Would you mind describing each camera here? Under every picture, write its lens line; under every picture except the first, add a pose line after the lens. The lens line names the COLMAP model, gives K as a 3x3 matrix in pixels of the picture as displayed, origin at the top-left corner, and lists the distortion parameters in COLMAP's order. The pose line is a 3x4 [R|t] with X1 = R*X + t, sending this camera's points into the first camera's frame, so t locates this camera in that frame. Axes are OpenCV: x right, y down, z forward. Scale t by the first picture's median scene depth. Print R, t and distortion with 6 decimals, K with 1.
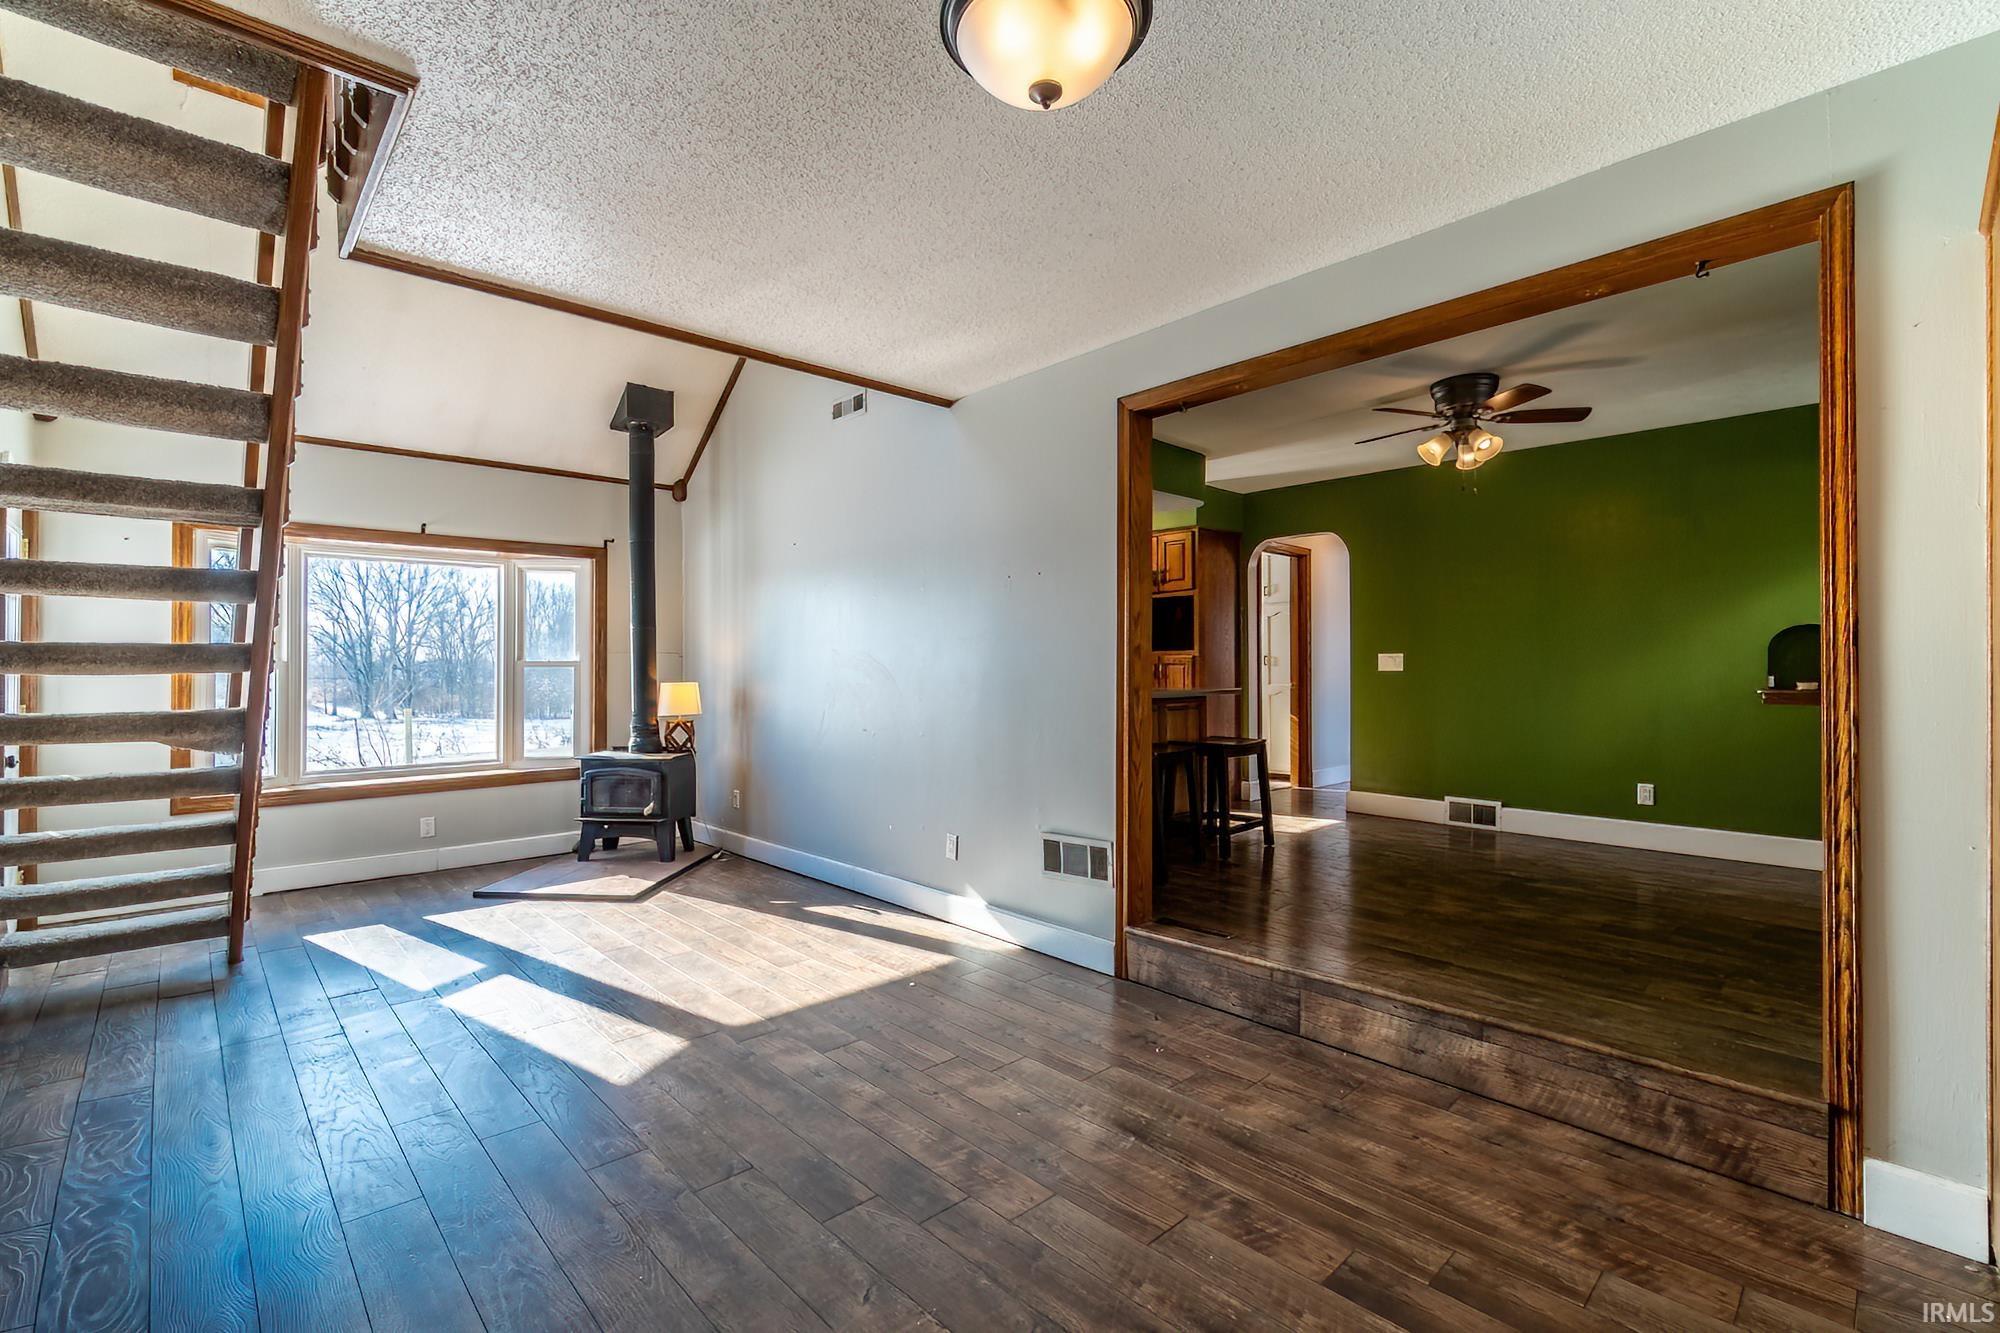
lens RADIAL K [[869.6, 0, 988.5], [0, 869.6, 664.2], [0, 0, 1]] dist [-0.002995, -0.000469]
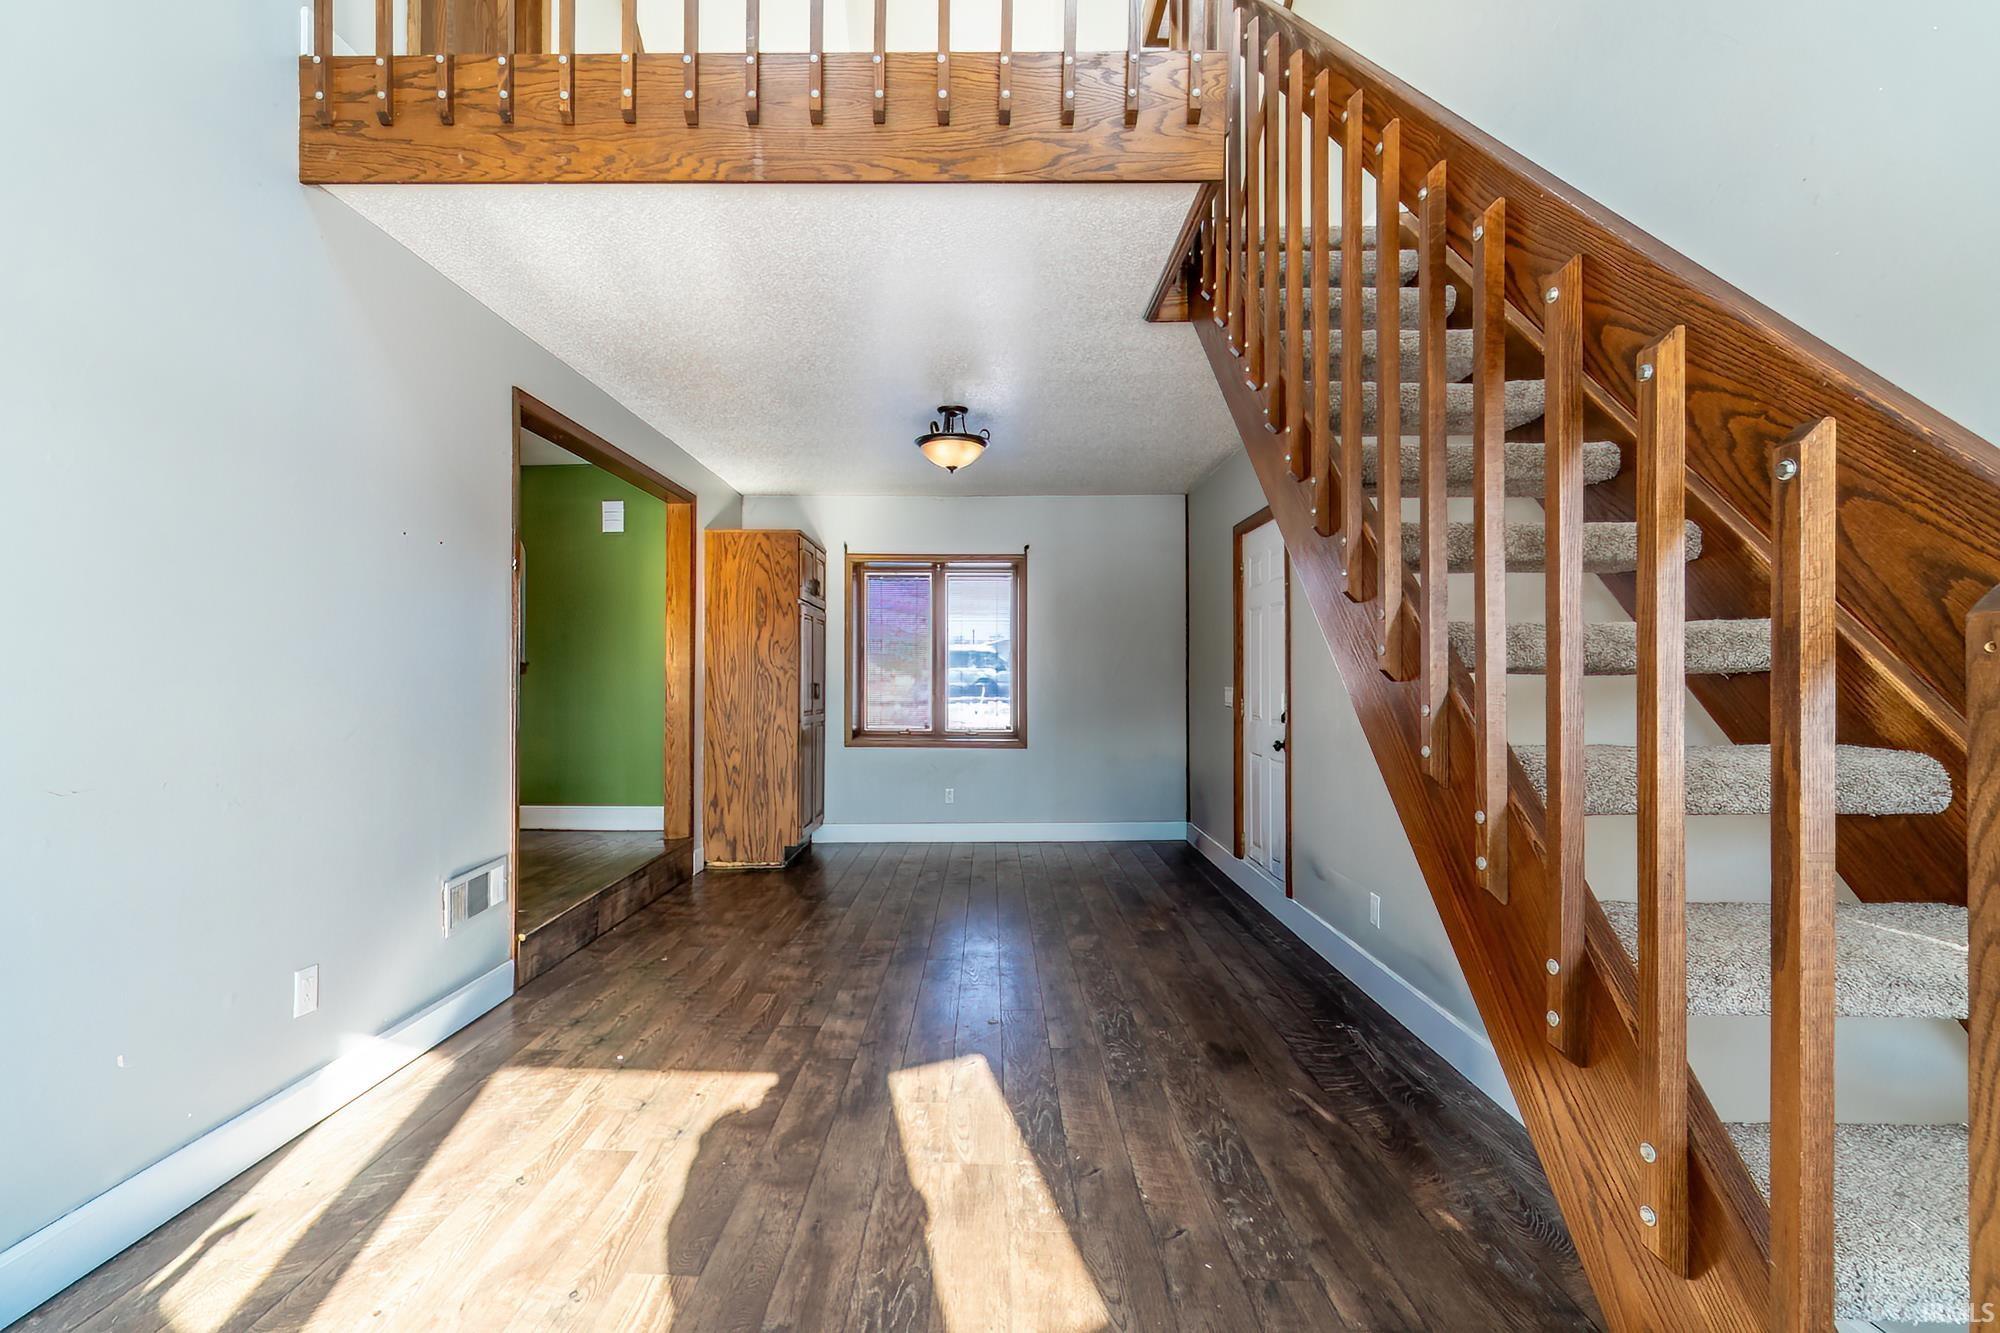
lens RADIAL K [[885.7, 0, 989.8], [0, 885.7, 665.7], [0, 0, 1]] dist [-0.000339, -0.000060]
pose [[-0.730387, 0.008338, 0.682983, -0.785147], [-0.006312, 0.999800, -0.018956, 0.014004], [-0.683005, -0.018156, -0.730188, 1.189901]]
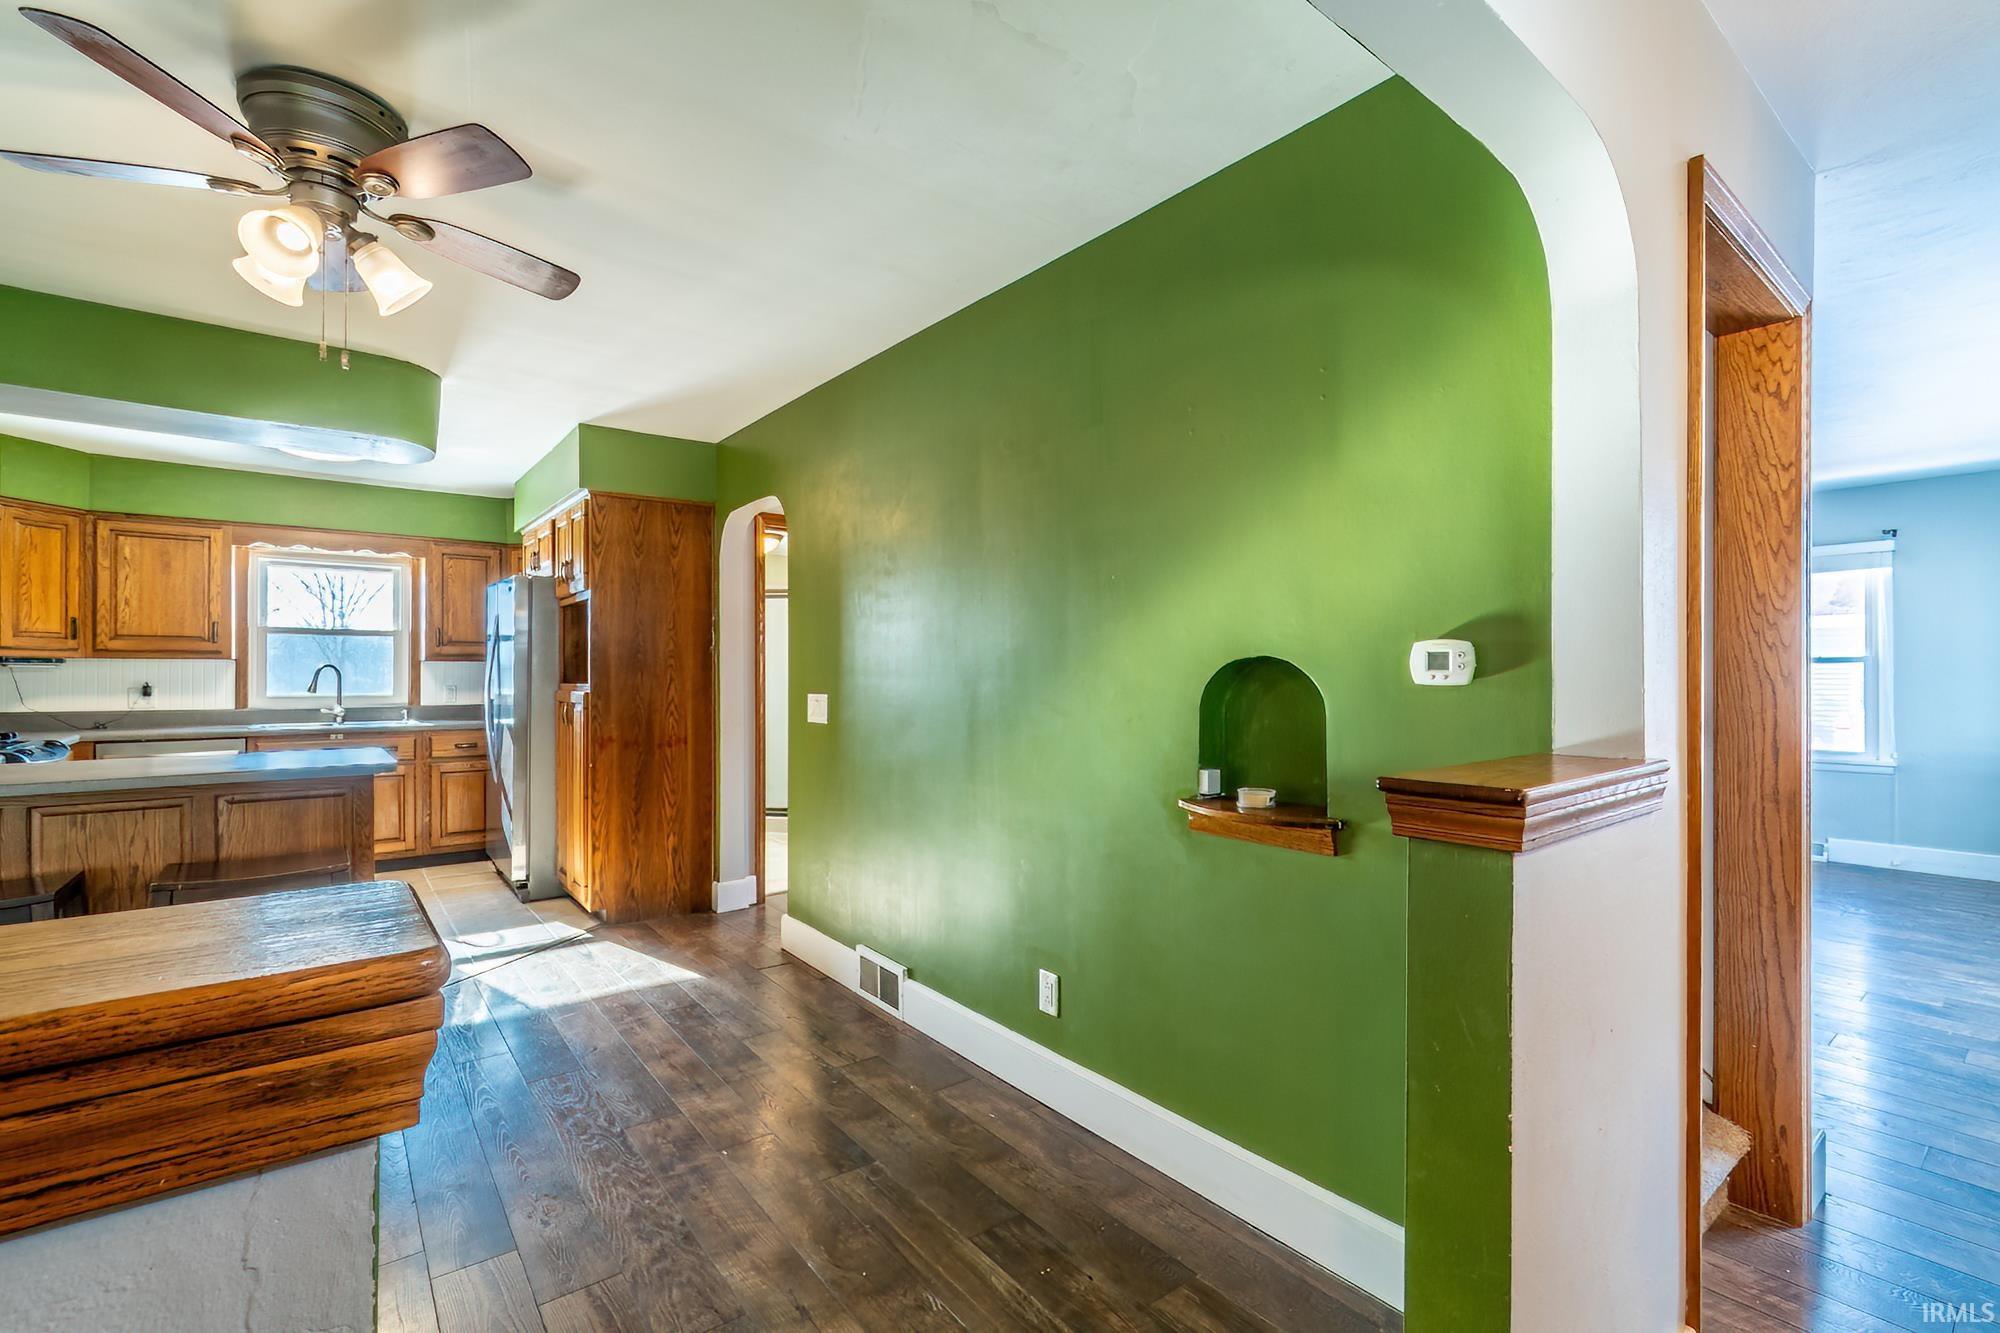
lens RADIAL K [[877.6, 0, 998.0], [0, 877.6, 675.3], [0, 0, 1]] dist [-0.003105, 0.000006]
pose [[0.995924, 0.004948, -0.090056, 0.981781], [-0.004408, 0.999971, 0.006198, -0.045835], [0.090084, -0.005776, 0.995917, 0.622418]]
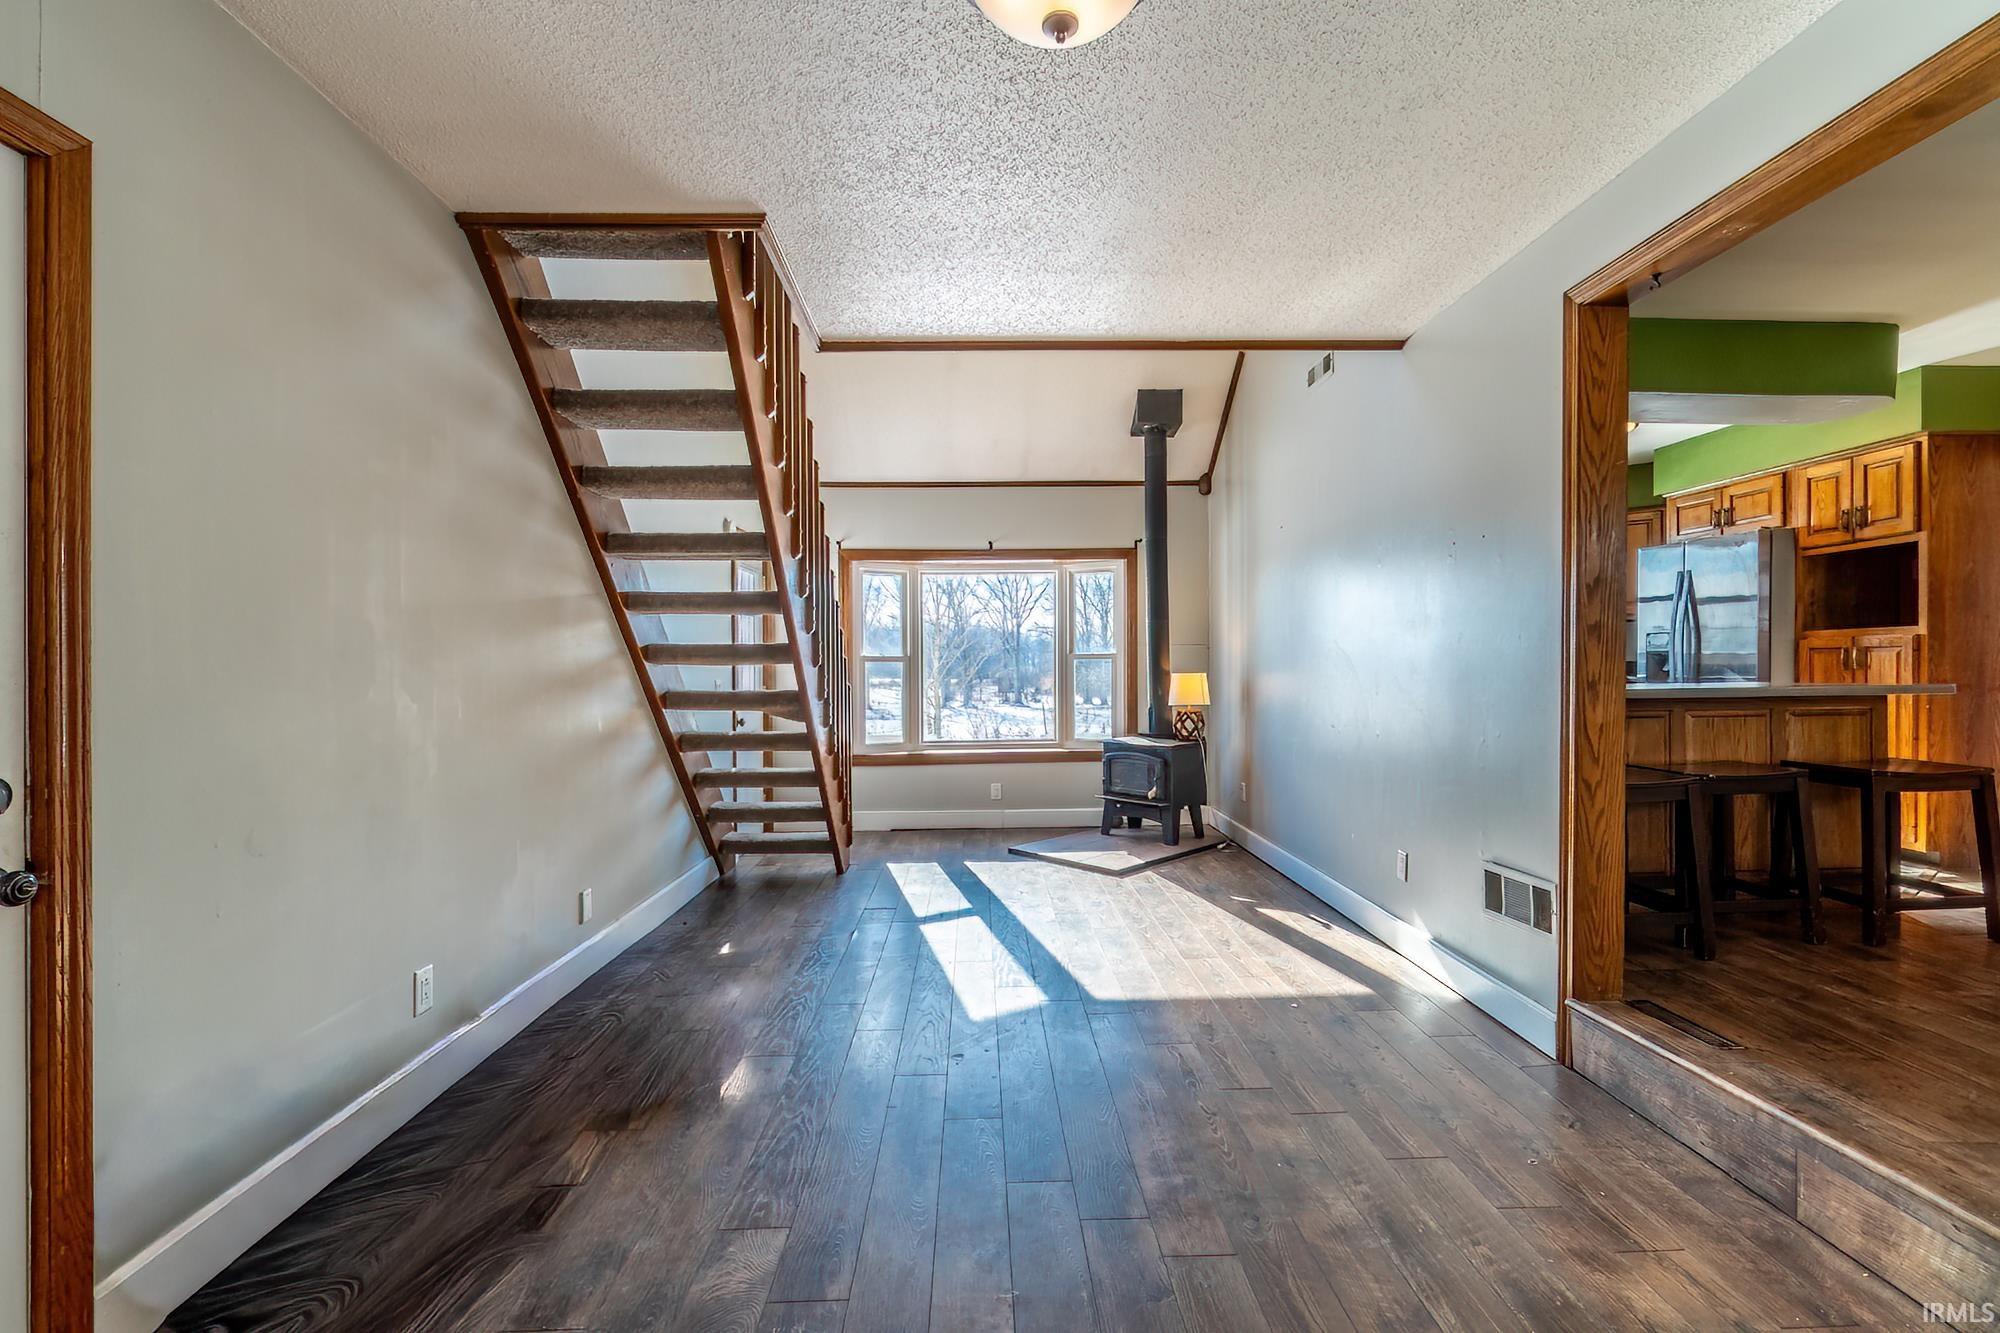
lens RADIAL K [[895.9, 0, 1022.5], [0, 895.9, 675.2], [0, 0, 1]] dist [0.001128, 0.001170]
pose [[0.765621, 0.004716, -0.643275, 0.256038], [0.009158, 0.999792, 0.018230, 0.003648], [0.643227, -0.019848, 0.765418, 0.093984]]
